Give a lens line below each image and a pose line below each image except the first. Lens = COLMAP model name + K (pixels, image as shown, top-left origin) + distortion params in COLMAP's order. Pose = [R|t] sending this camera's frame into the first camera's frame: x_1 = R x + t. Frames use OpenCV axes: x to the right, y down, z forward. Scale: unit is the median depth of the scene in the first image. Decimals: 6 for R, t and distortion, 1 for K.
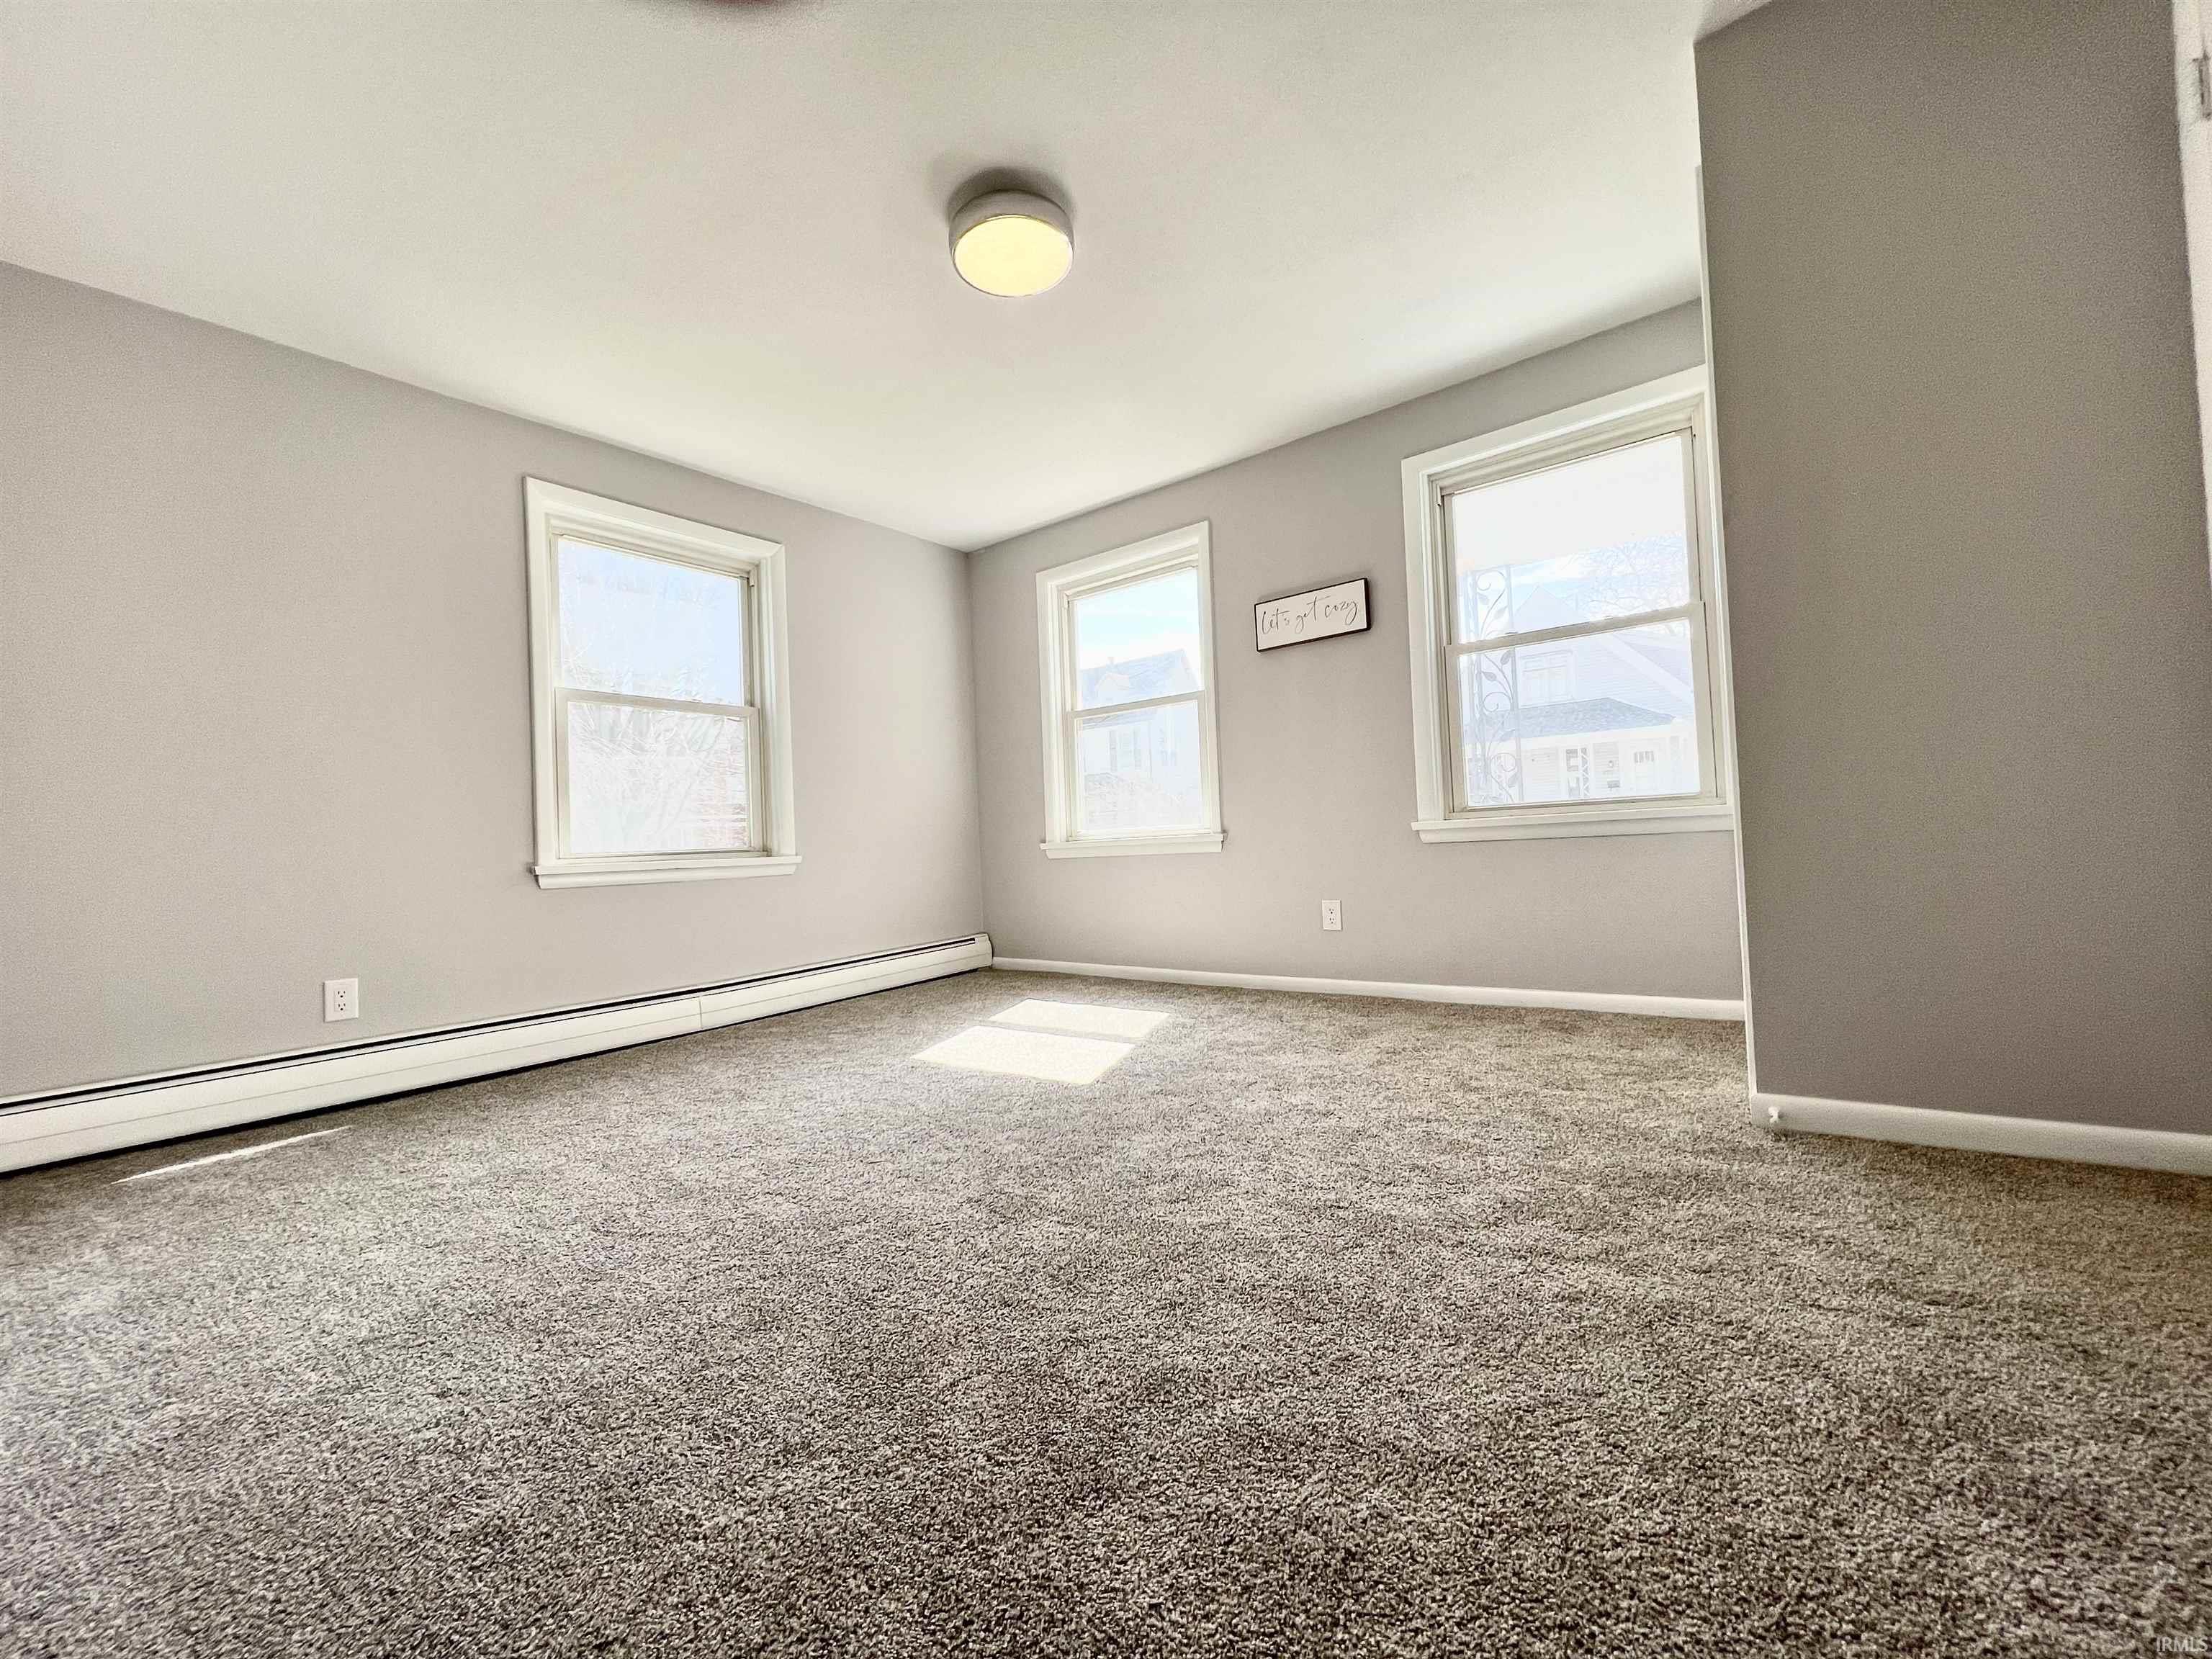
lens RADIAL K [[881.3, 0, 1096.2], [0, 881.3, 828.6], [0, 0, 1]] dist [-0.002358, 0.000148]
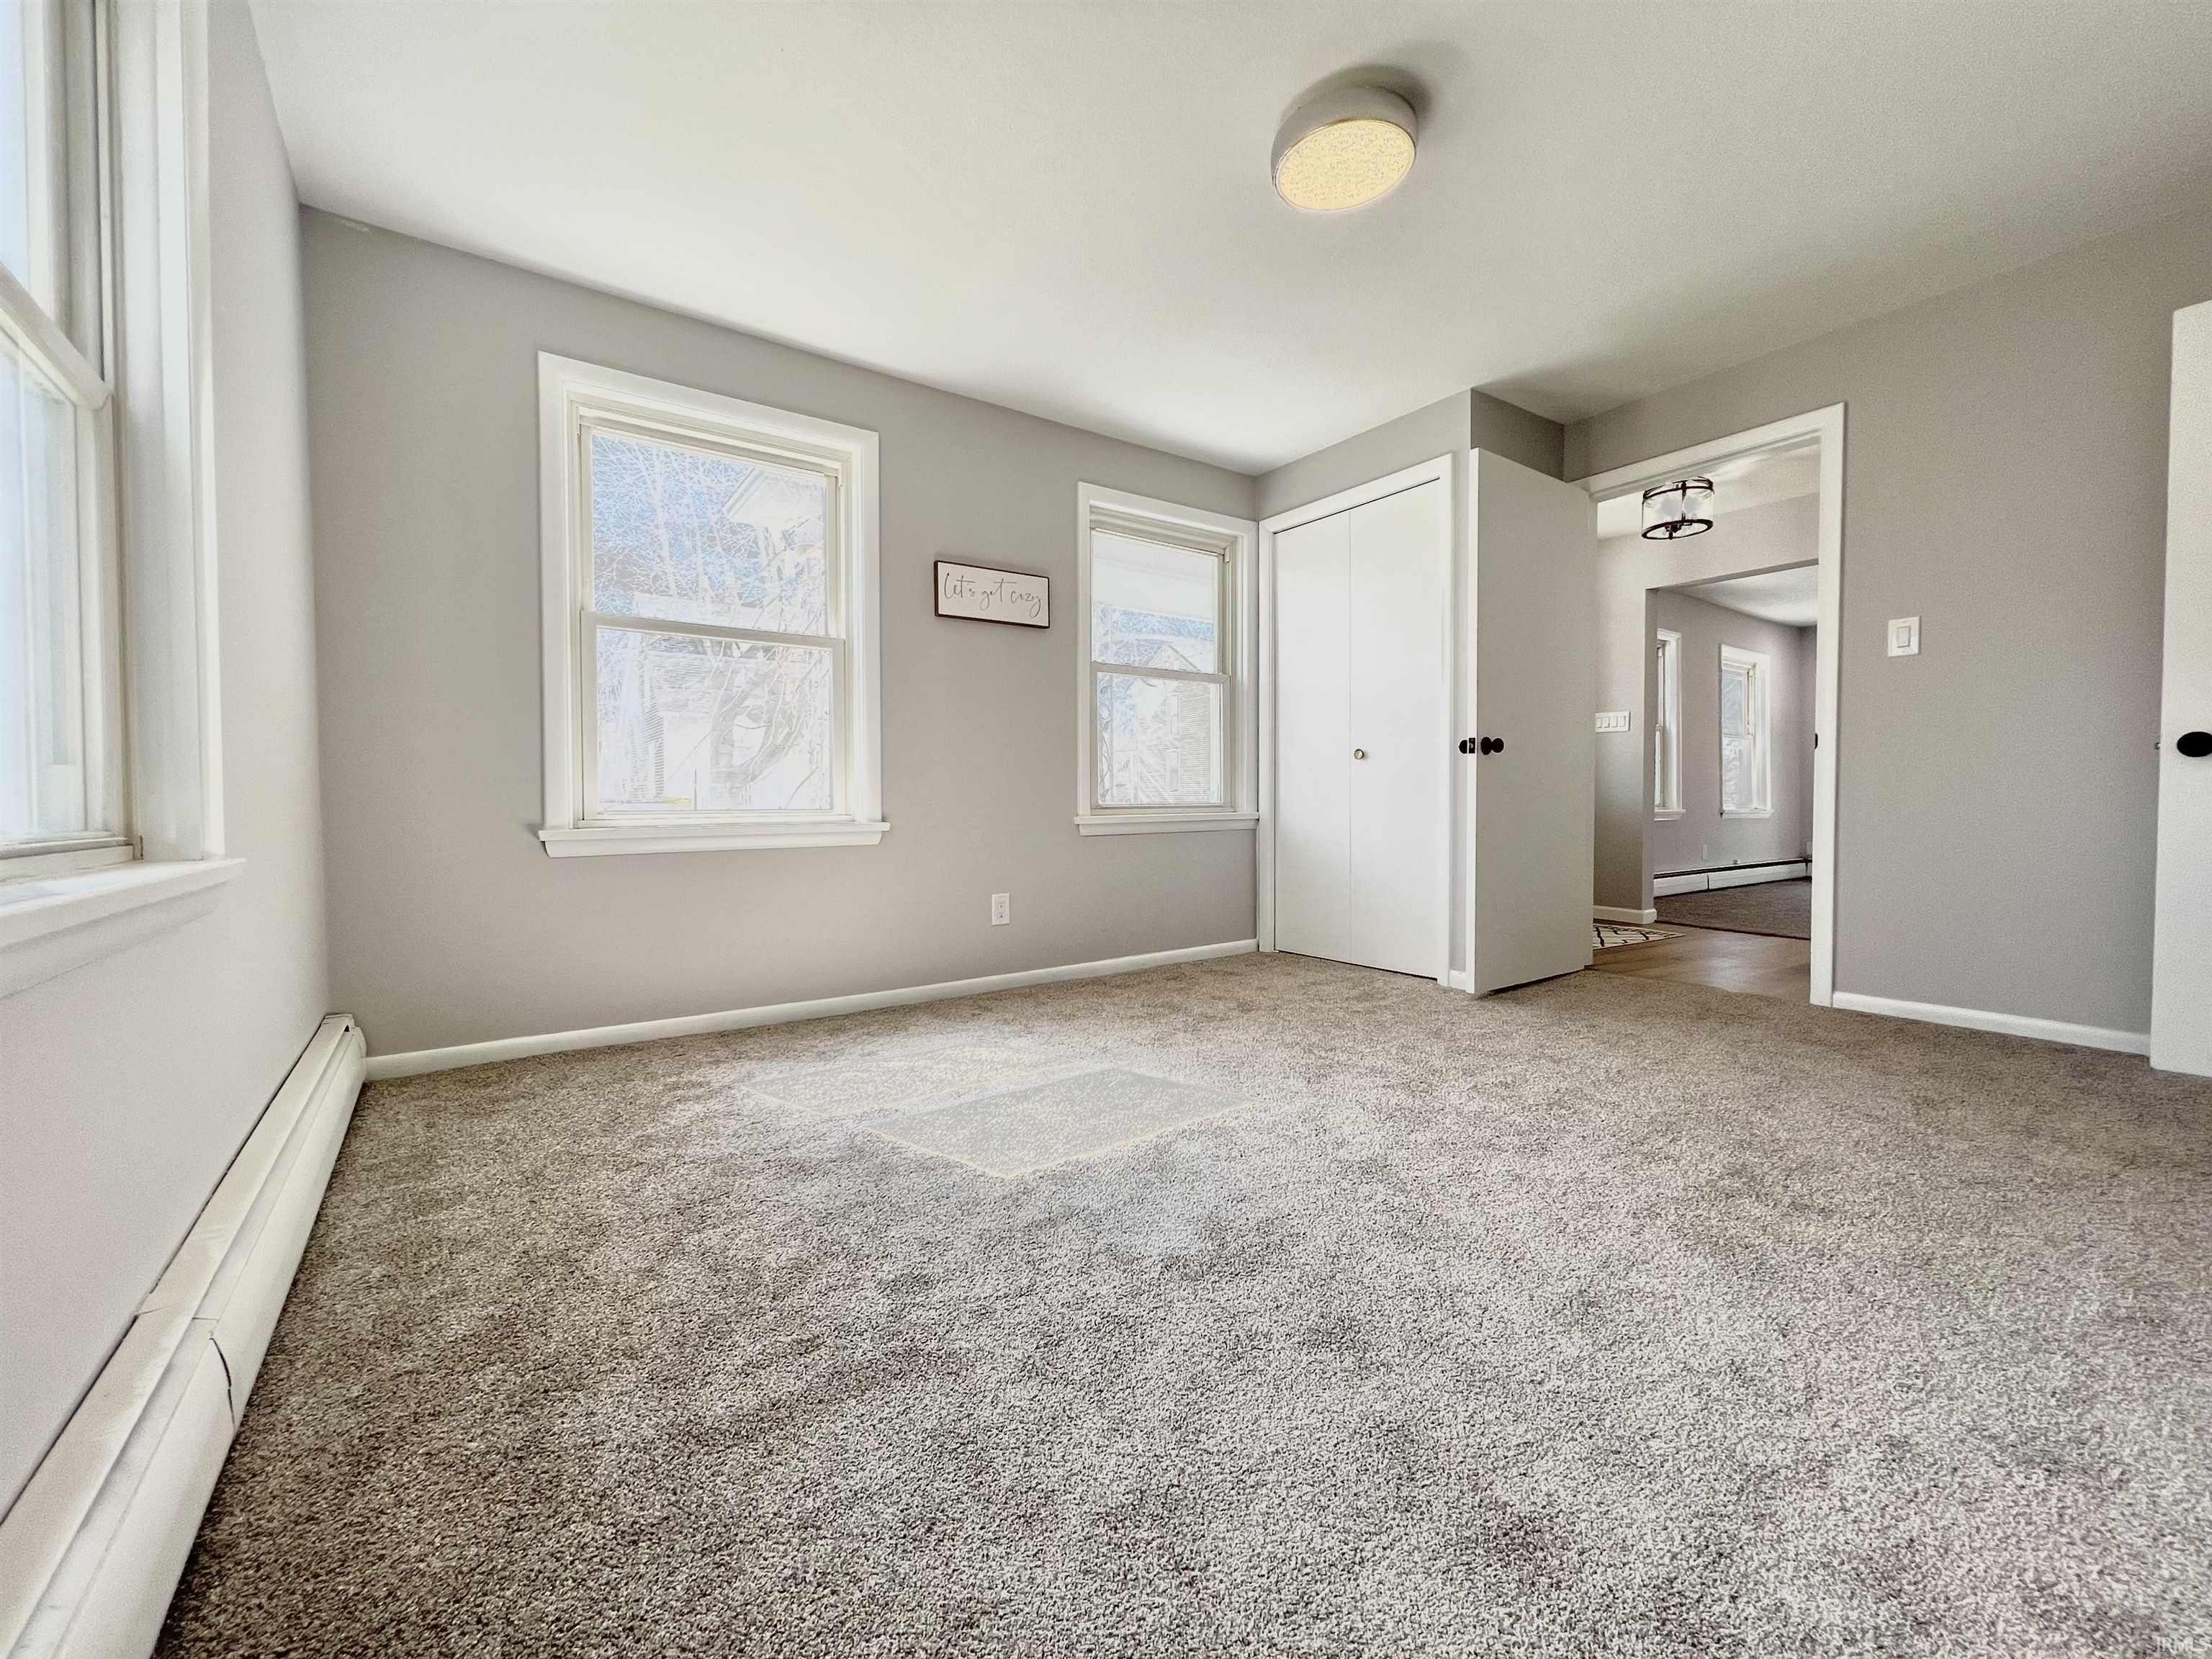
lens RADIAL K [[881.3, 0, 1103.6], [0, 881.3, 823.4], [0, 0, 1]] dist [-0.002358, 0.000148]
pose [[0.282927, 0.021056, 0.958910, -0.619147], [-0.021202, 0.999652, -0.015695, 0.016351], [-0.958907, -0.015890, 0.283275, 0.605277]]
